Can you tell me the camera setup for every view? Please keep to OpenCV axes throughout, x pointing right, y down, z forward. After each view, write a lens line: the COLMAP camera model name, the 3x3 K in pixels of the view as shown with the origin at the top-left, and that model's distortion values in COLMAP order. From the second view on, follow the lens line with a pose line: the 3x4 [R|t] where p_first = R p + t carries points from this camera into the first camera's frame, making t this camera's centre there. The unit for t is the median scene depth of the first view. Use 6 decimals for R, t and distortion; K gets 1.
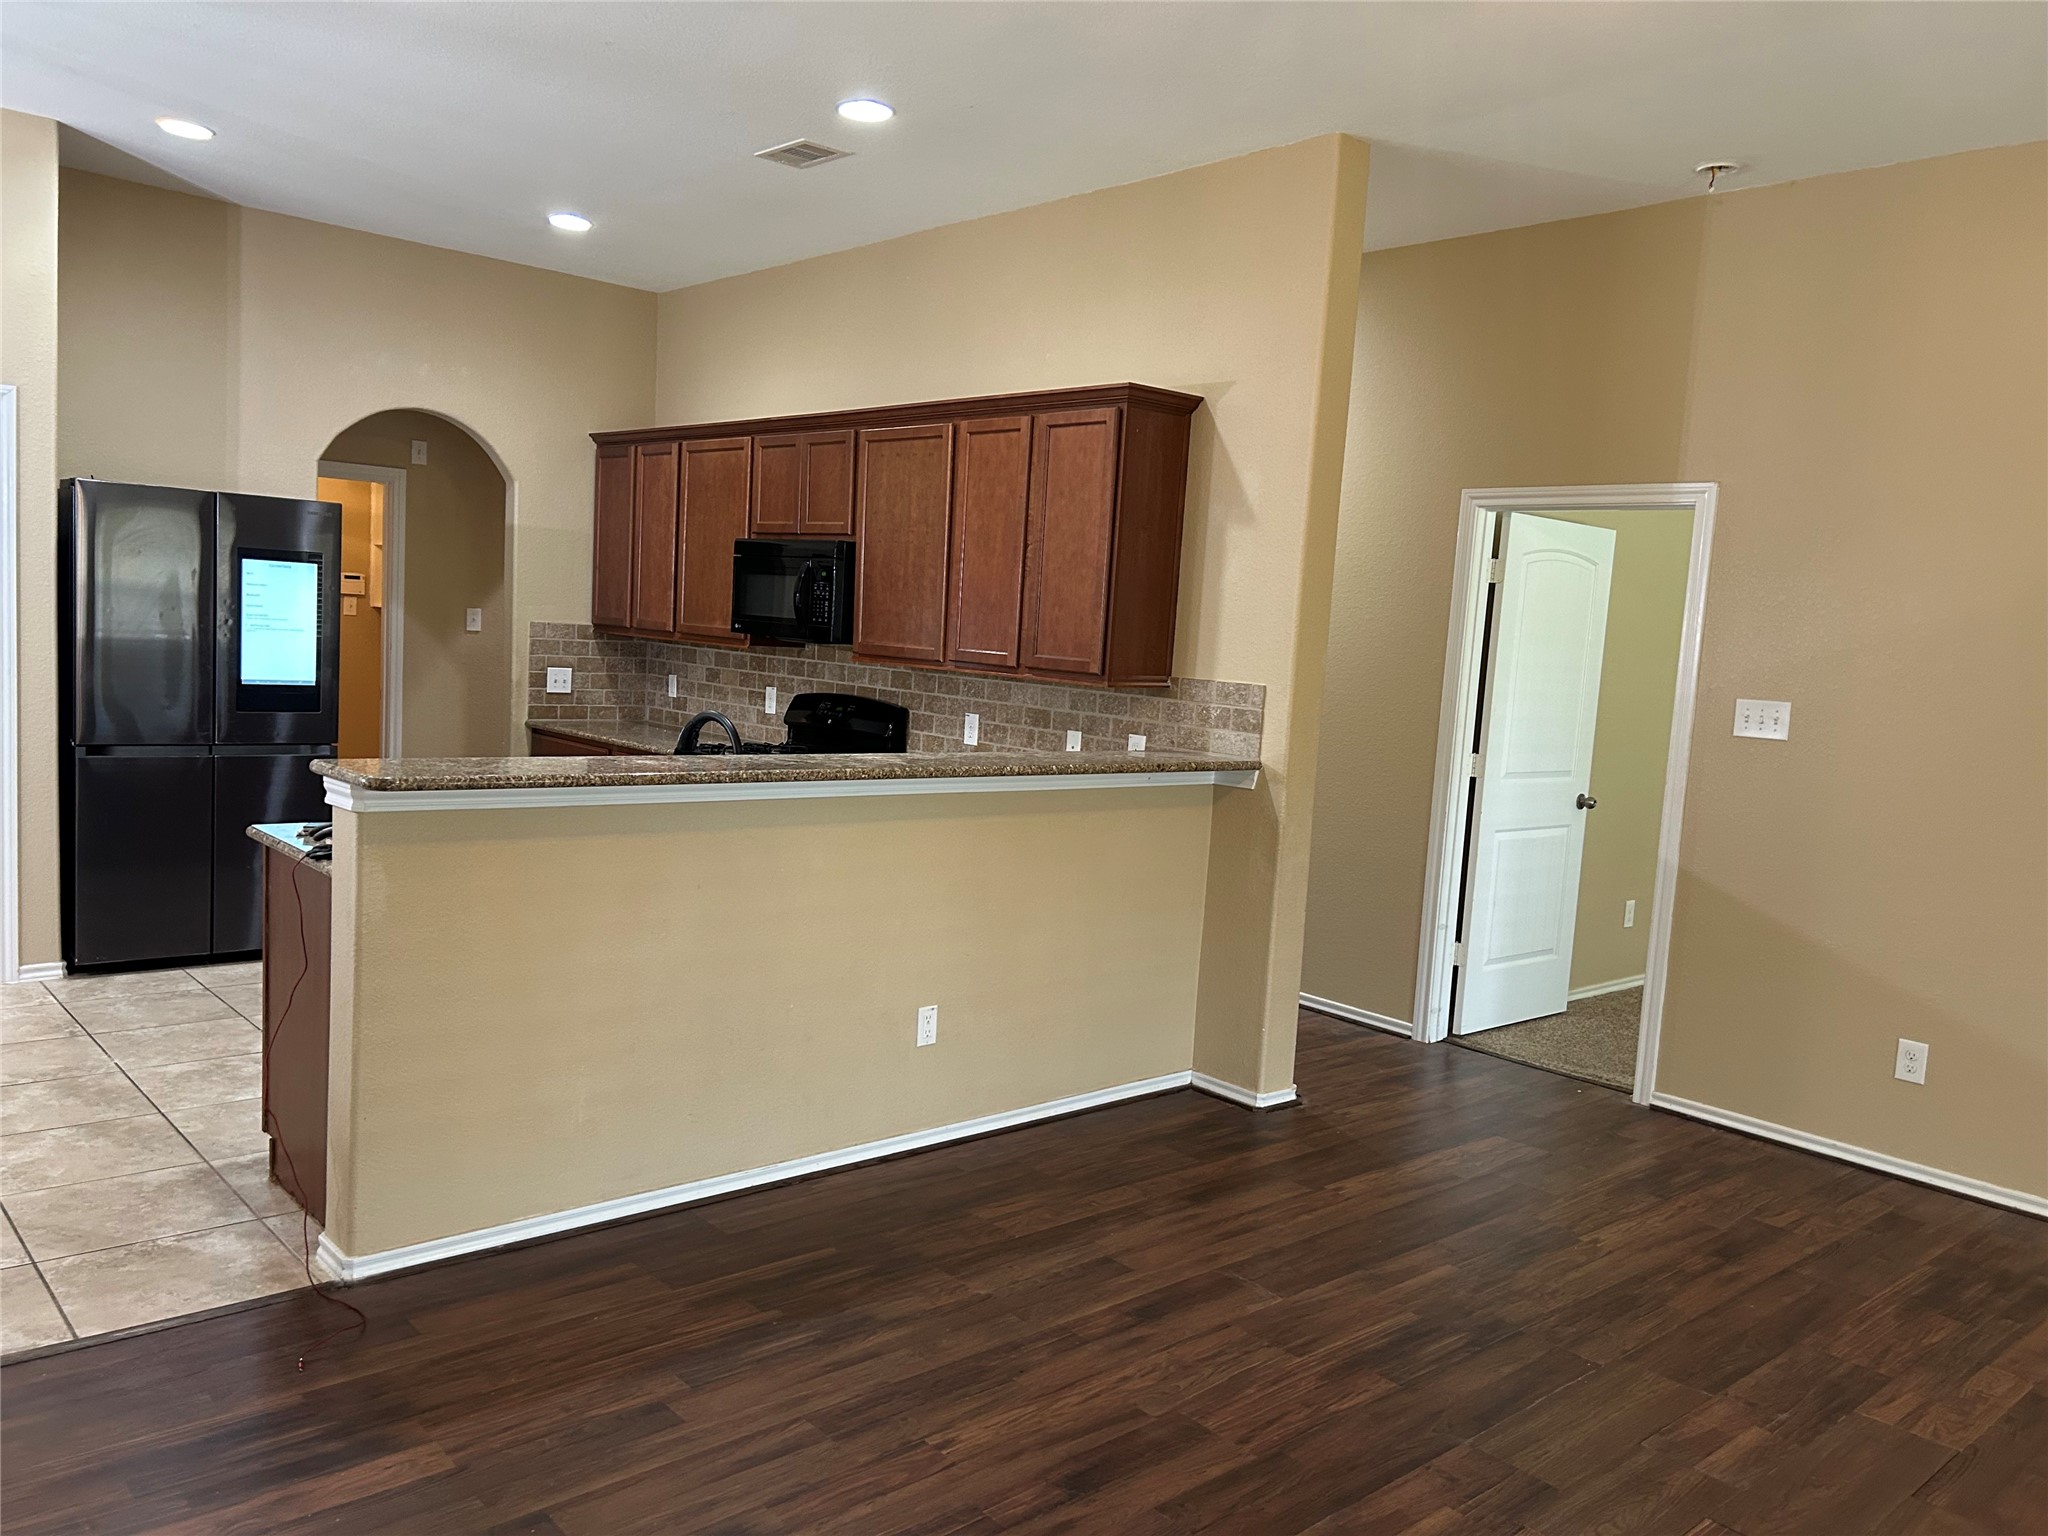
lens RADIAL K [[1543.6, 0, 1010.7], [0, 1543.6, 770.1], [0, 0, 1]] dist [0.036957, -0.037590]
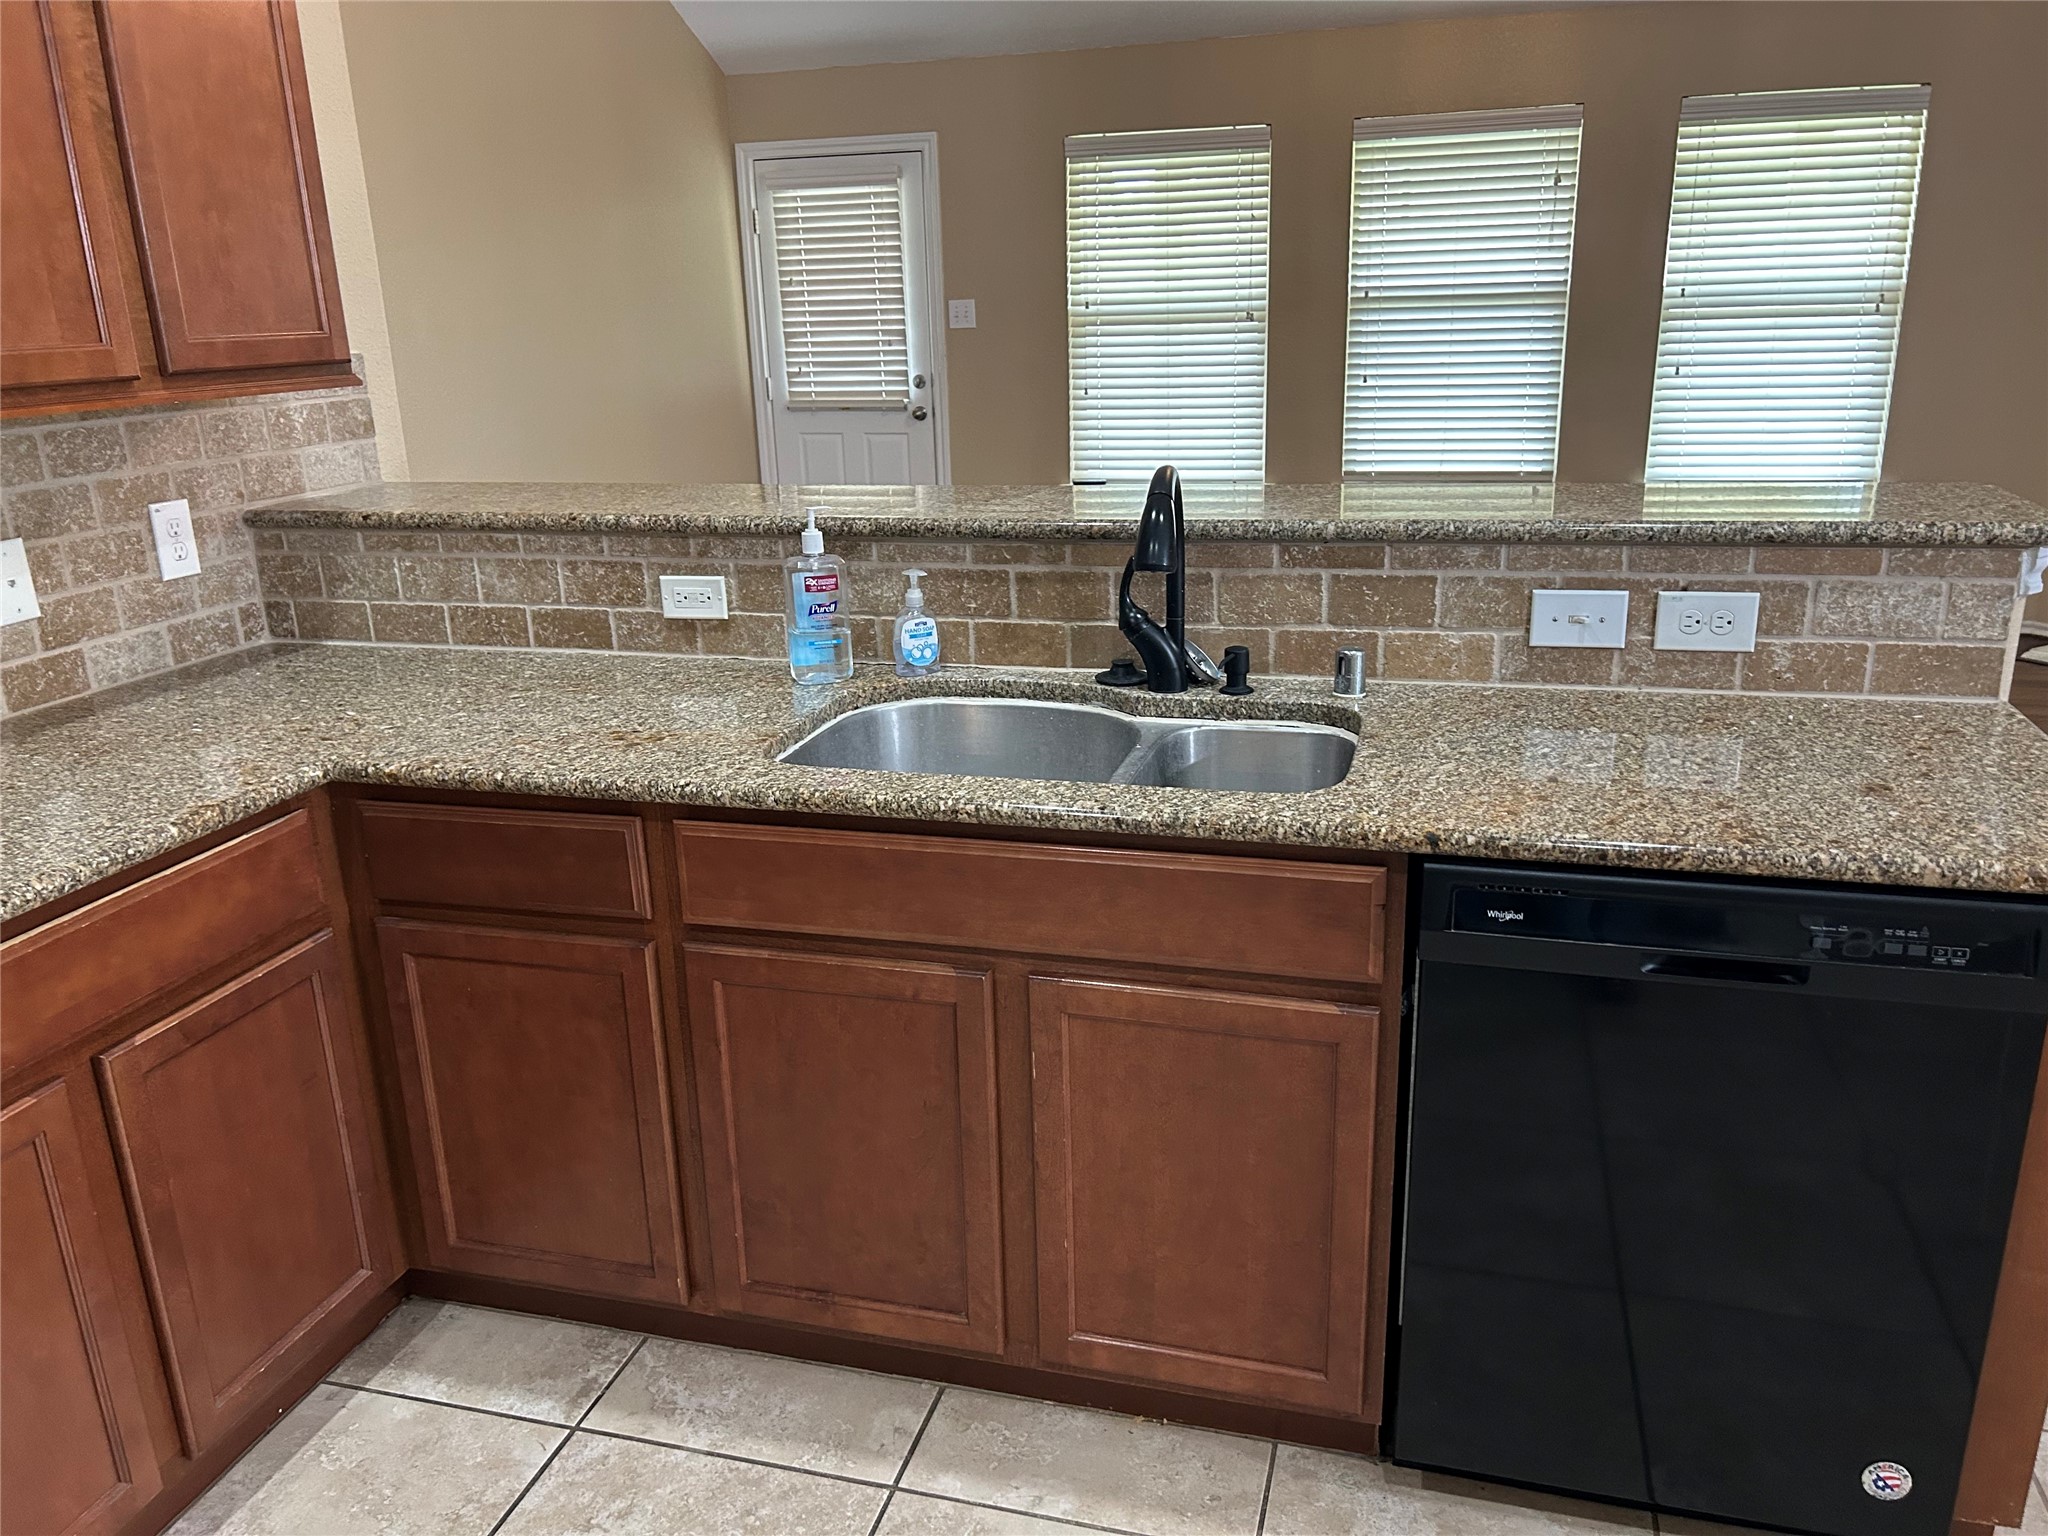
lens RADIAL K [[1543.6, 0, 1022.7], [0, 1543.6, 776.5], [0, 0, 1]] dist [0.036957, -0.037590]
pose [[-0.545343, -0.292467, 0.785534, -0.474168], [0.078824, 0.915107, 0.395431, -0.117634], [-0.834499, 0.277564, -0.475994, 1.076560]]
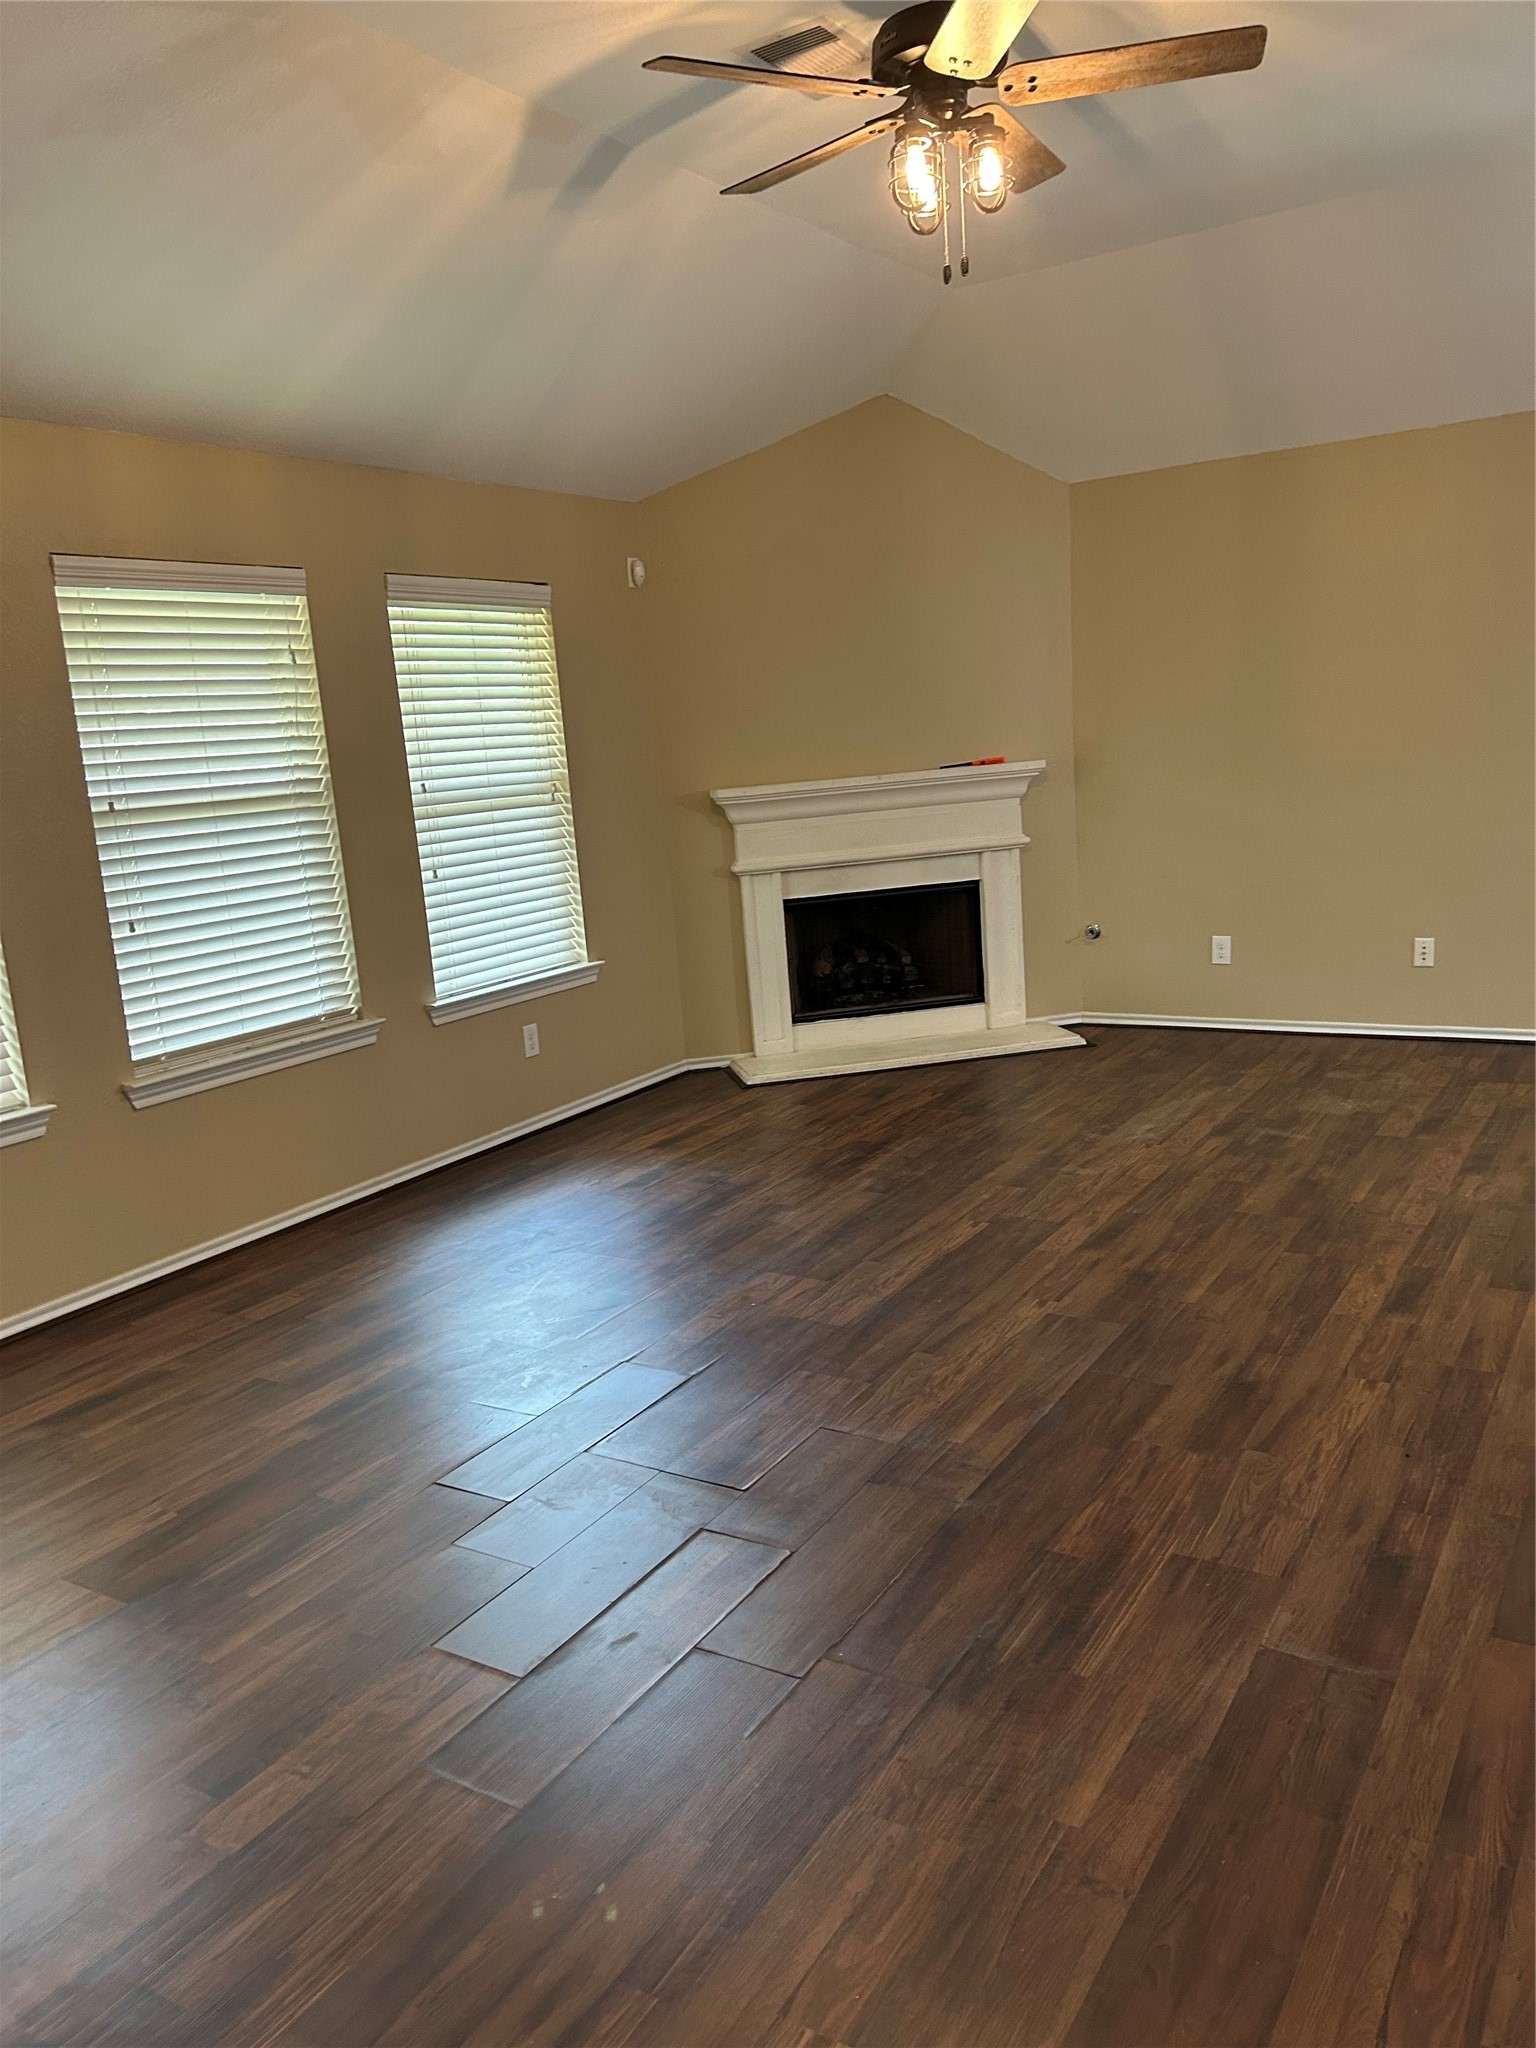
lens RADIAL K [[1543.6, 0, 759.8], [0, 1543.6, 1021.4], [0, 0, 1]] dist [0.036957, -0.037590]
pose [[-0.958678, 0.060949, -0.277889, 0.391124], [-0.014261, 0.965258, 0.260909, -0.067912], [0.284137, 0.254091, -0.924502, 1.048241]]
